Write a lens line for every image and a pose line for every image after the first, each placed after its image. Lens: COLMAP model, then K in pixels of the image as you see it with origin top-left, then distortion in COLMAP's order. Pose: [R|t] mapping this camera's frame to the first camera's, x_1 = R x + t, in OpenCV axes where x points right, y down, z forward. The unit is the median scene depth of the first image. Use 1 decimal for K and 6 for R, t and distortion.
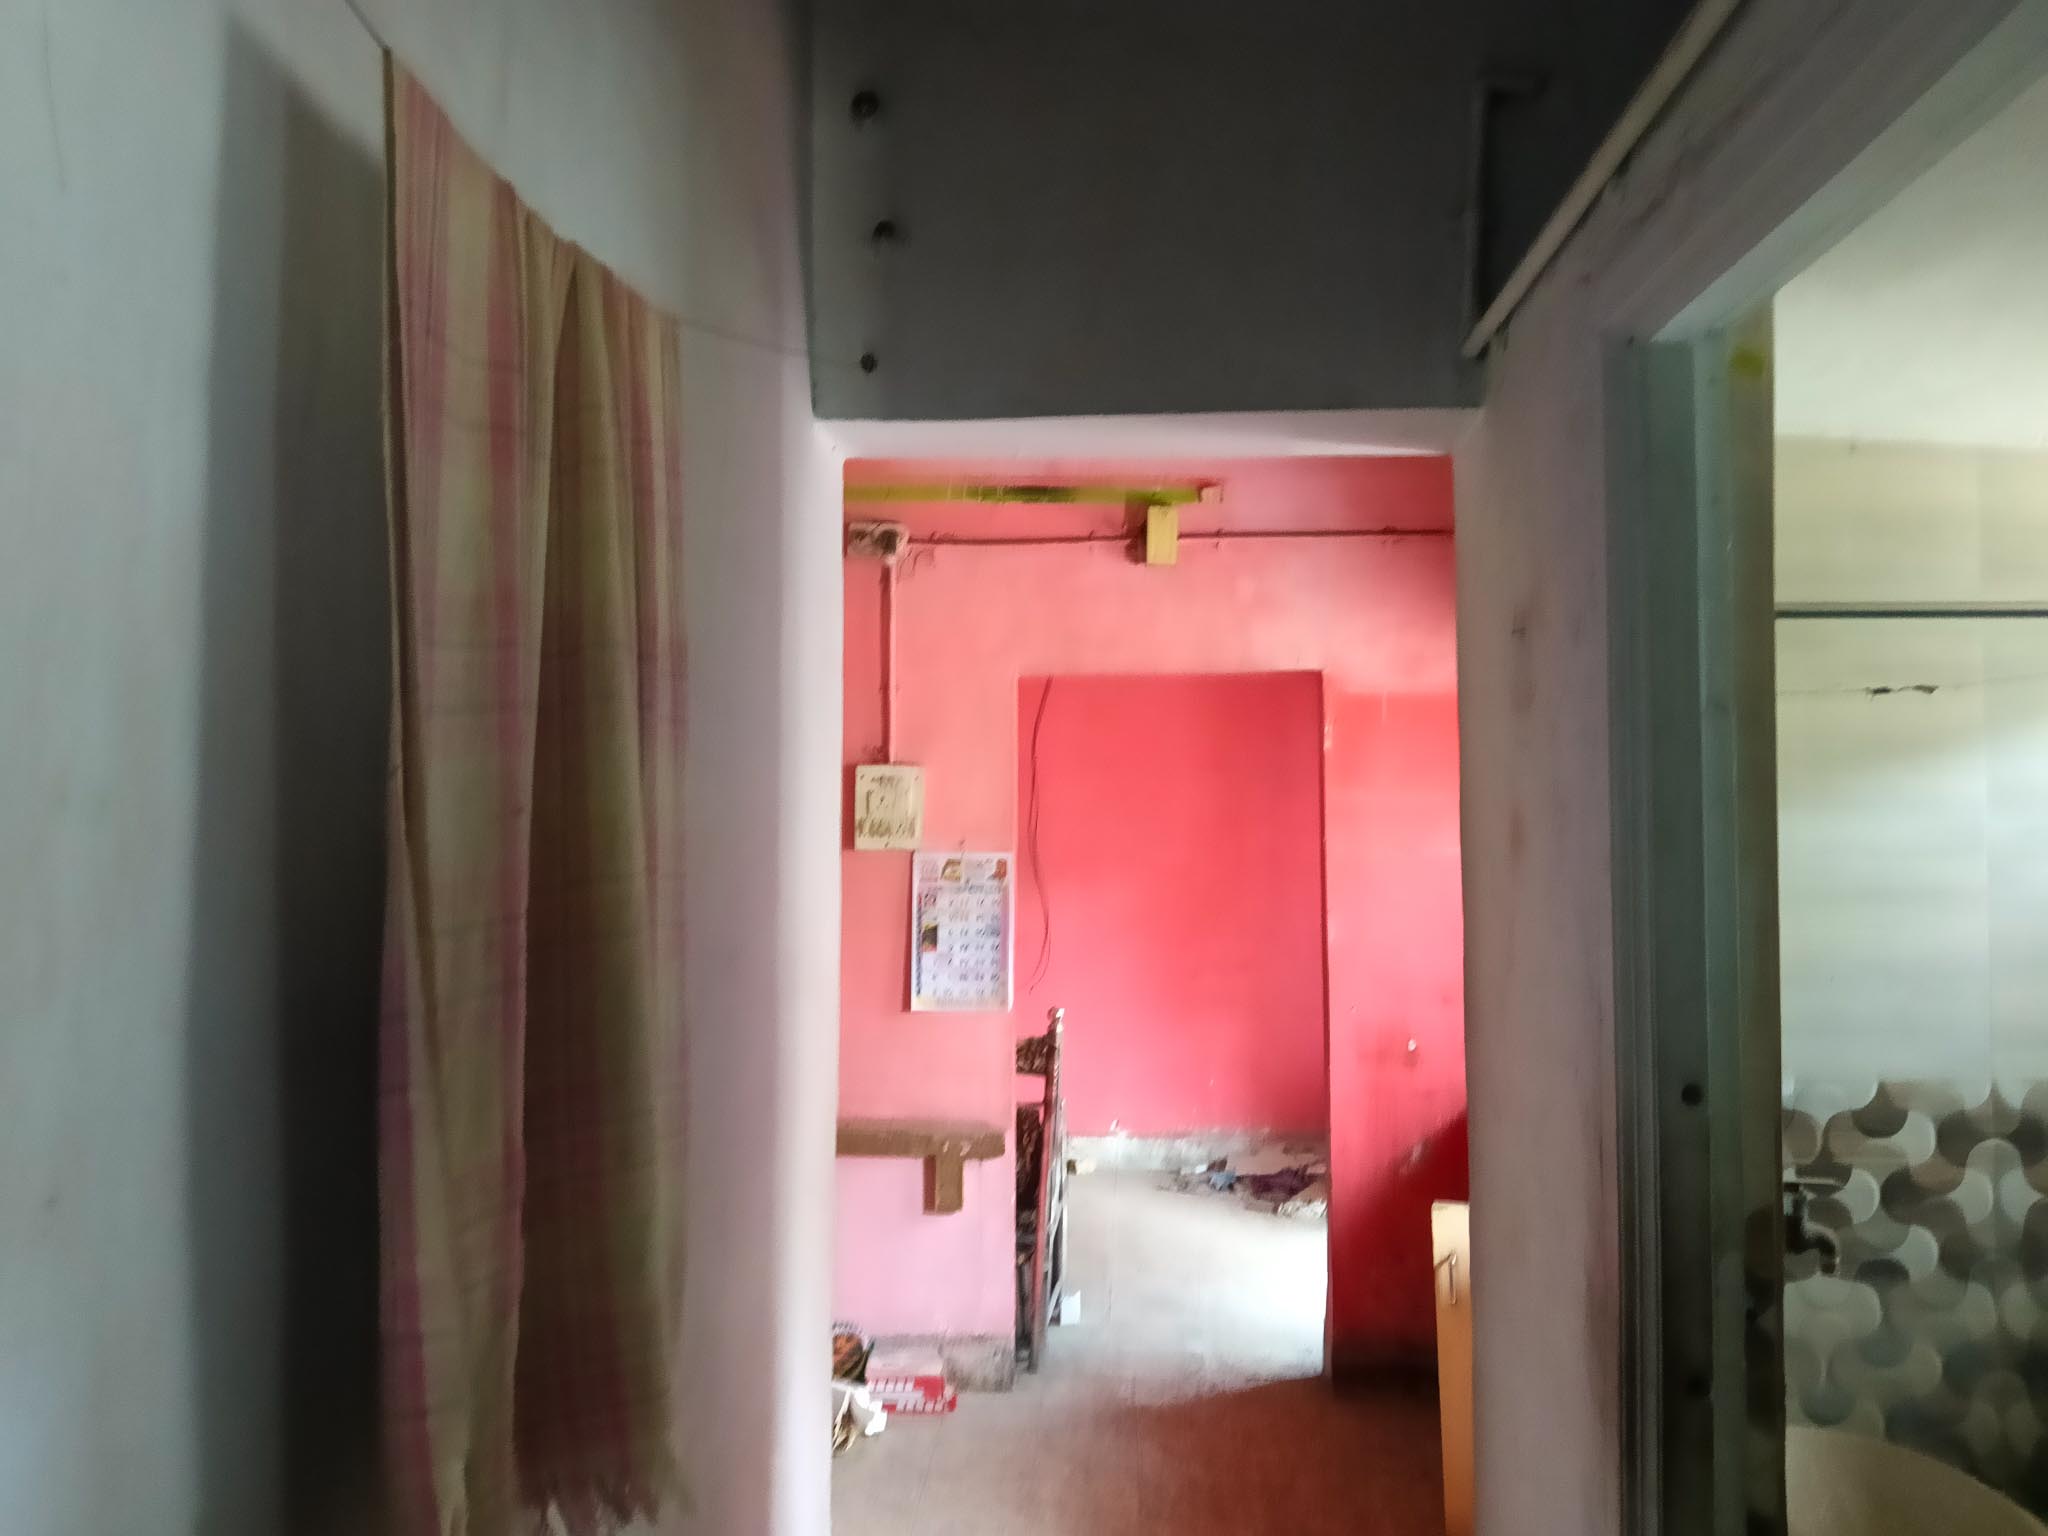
lens RADIAL K [[1651.9, 0, 1027.6], [0, 1651.9, 747.2], [0, 0, 1]] dist [0.133722, -0.209136]
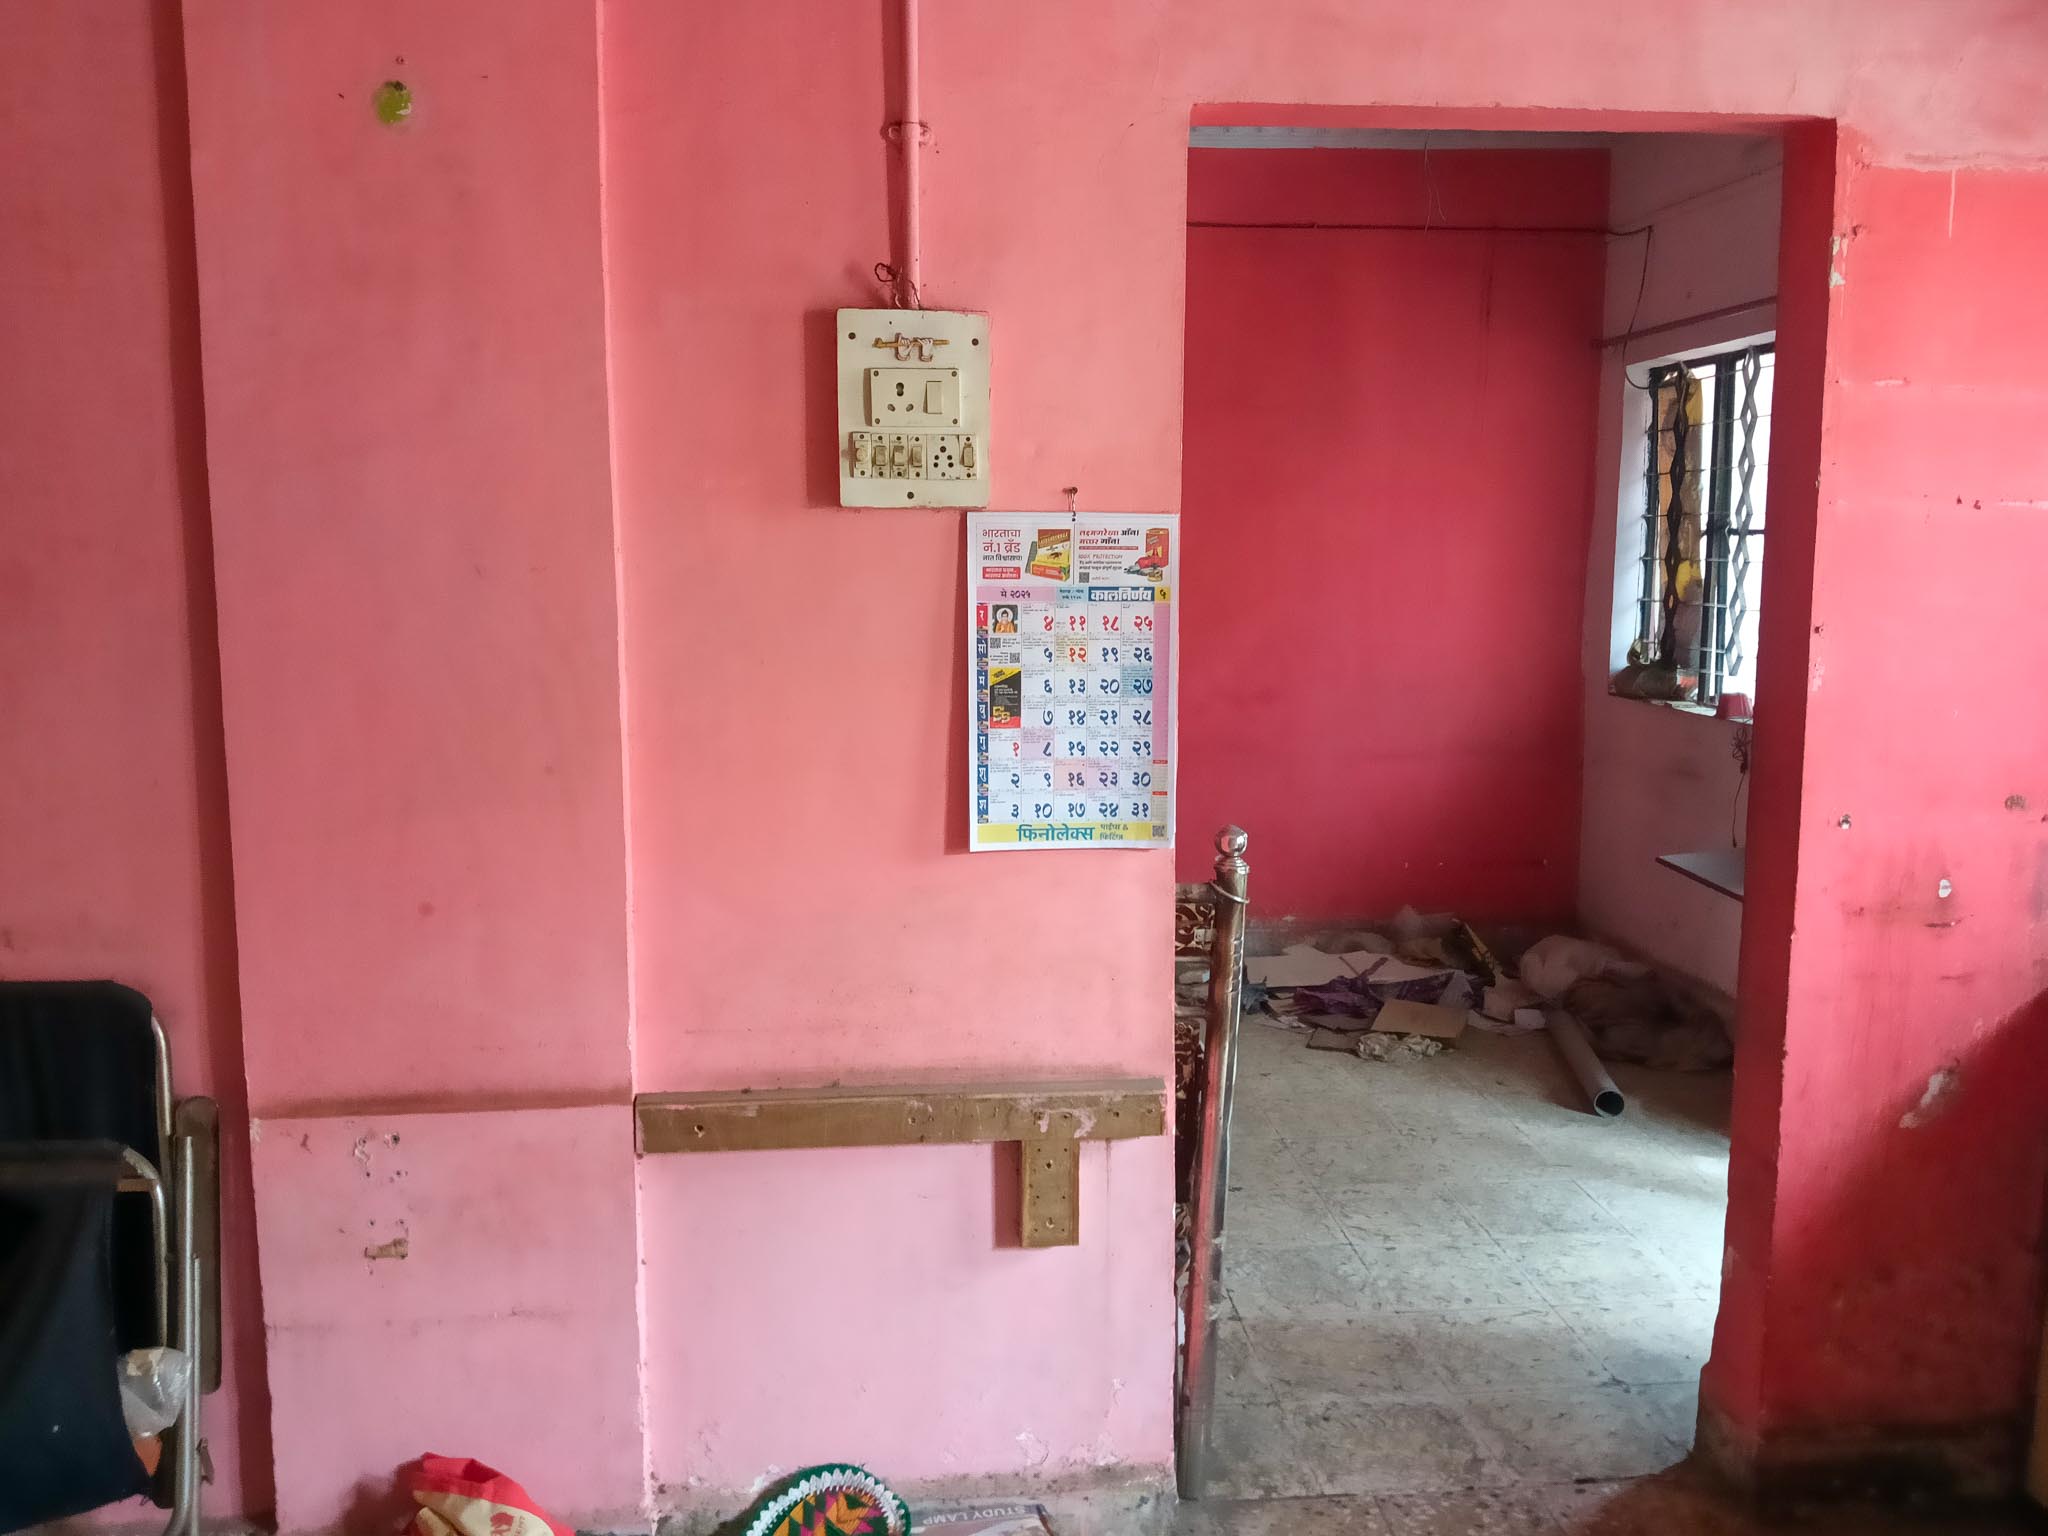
lens RADIAL K [[1619.1, 0, 1026.8], [0, 1619.1, 776.8], [0, 0, 1]] dist [0.122858, -0.204809]
pose [[0.988530, -0.021098, 0.149546, -0.121294], [-0.009359, 0.979733, 0.200089, 0.045302], [-0.150737, -0.199194, 0.968298, 0.551708]]
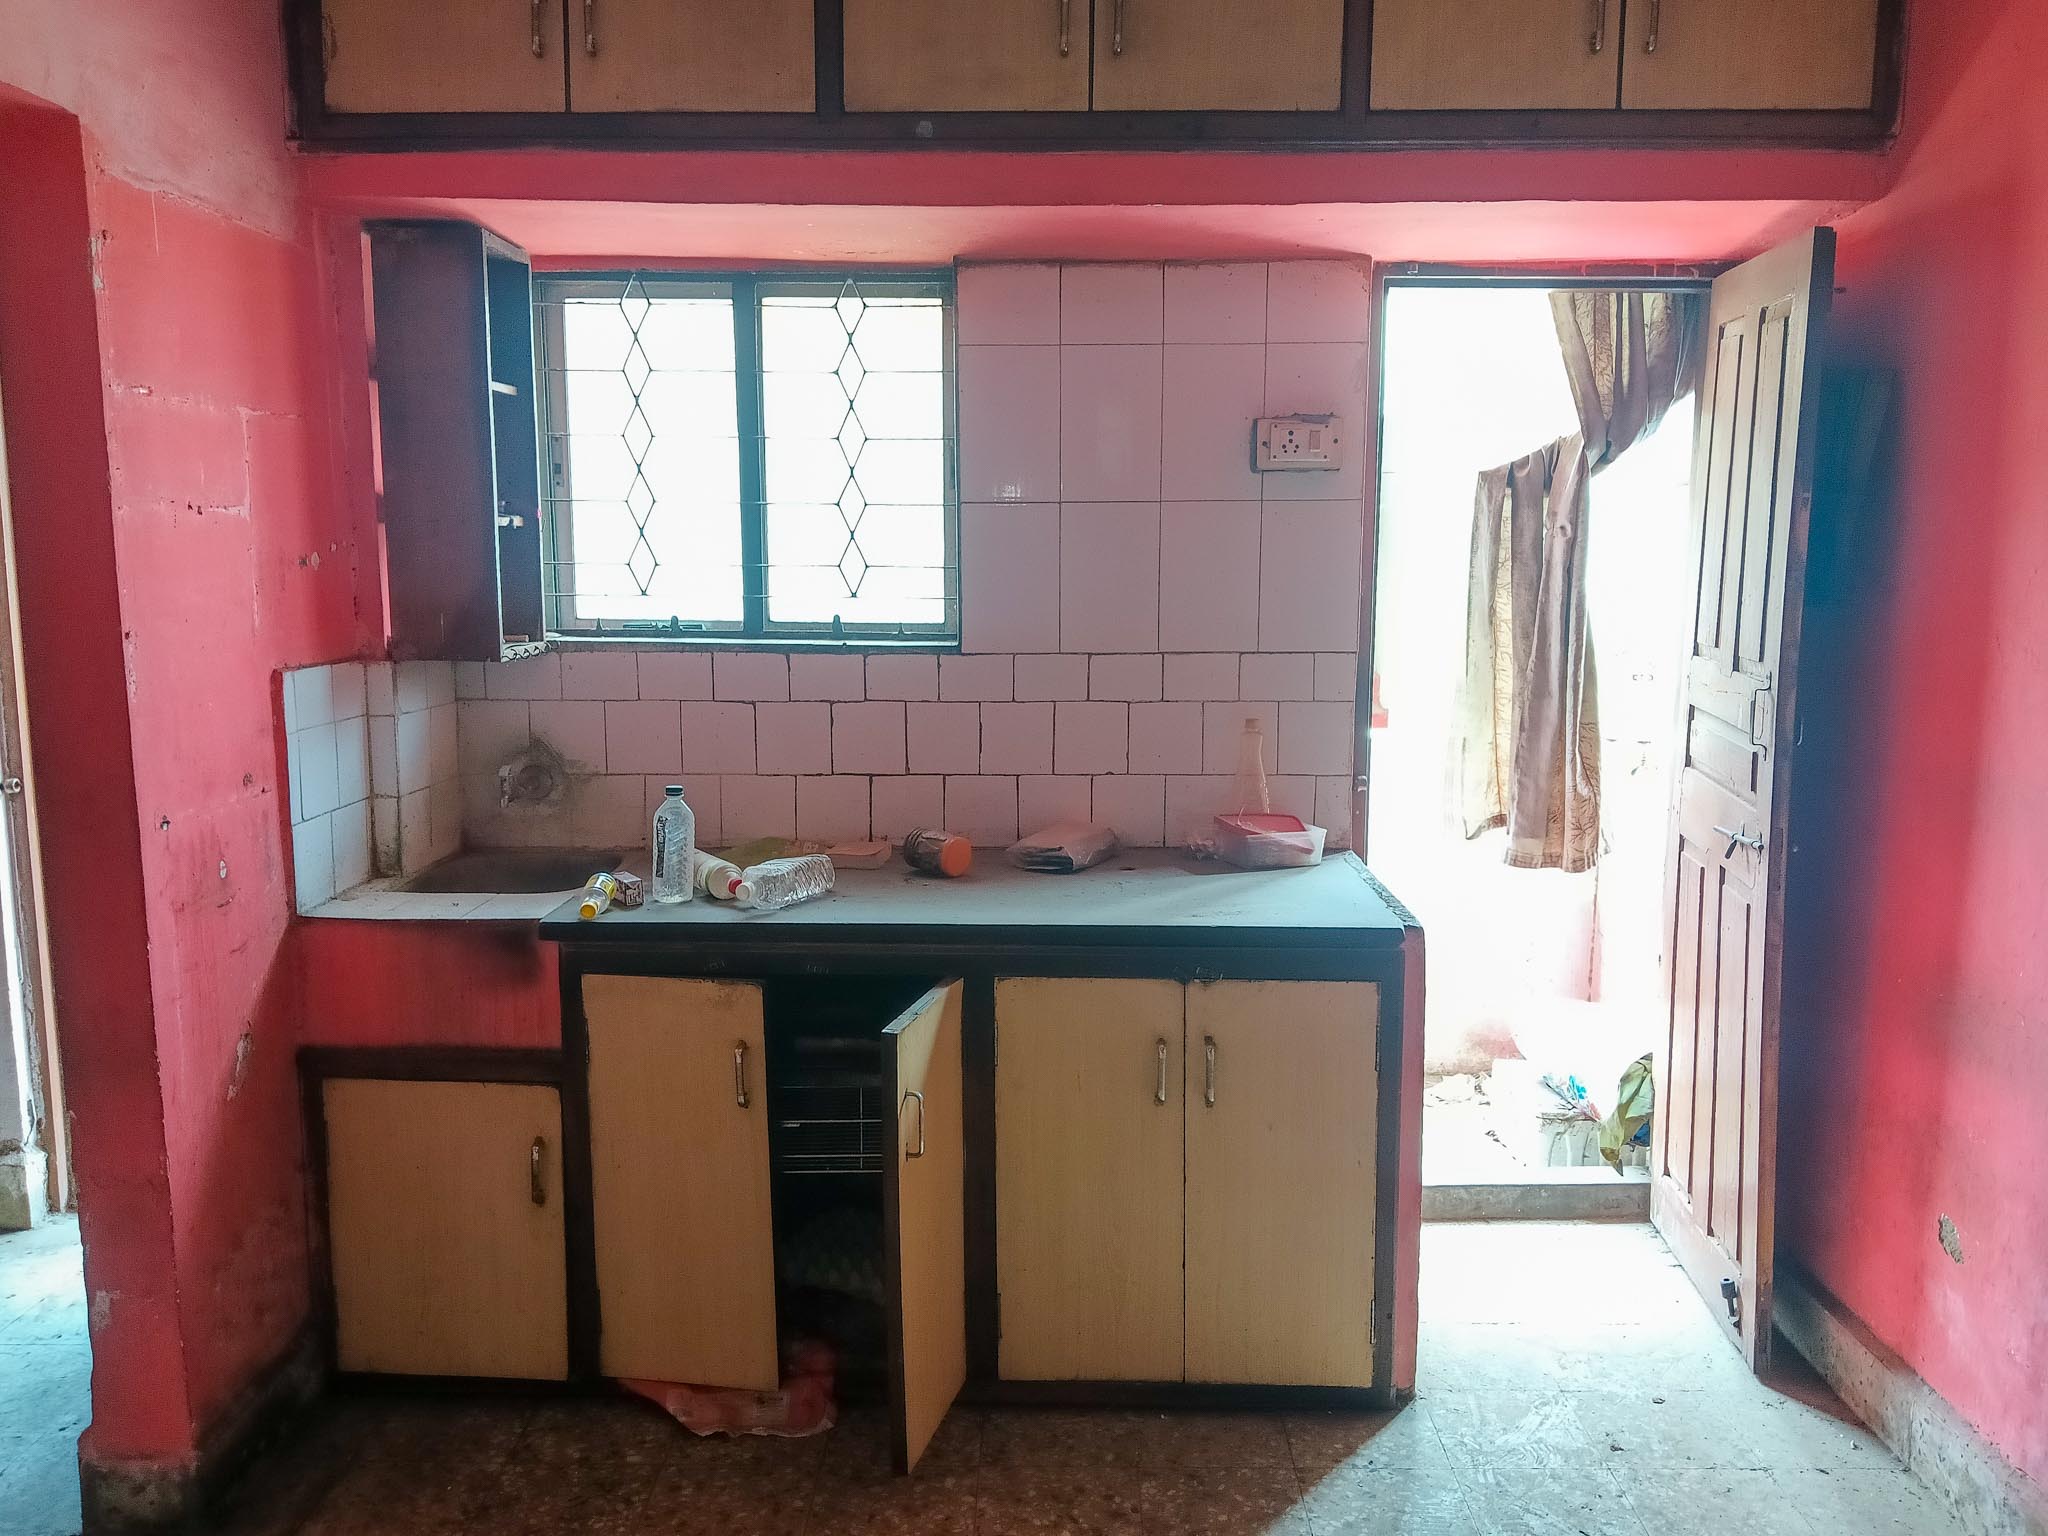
lens RADIAL K [[1651.9, 0, 1027.6], [0, 1651.9, 747.2], [0, 0, 1]] dist [0.133722, -0.209136]
pose [[-0.029839, -0.133035, 0.990662, -0.313900], [-0.054493, 0.989846, 0.131284, 0.051061], [-0.998068, -0.050067, -0.036786, 0.748634]]
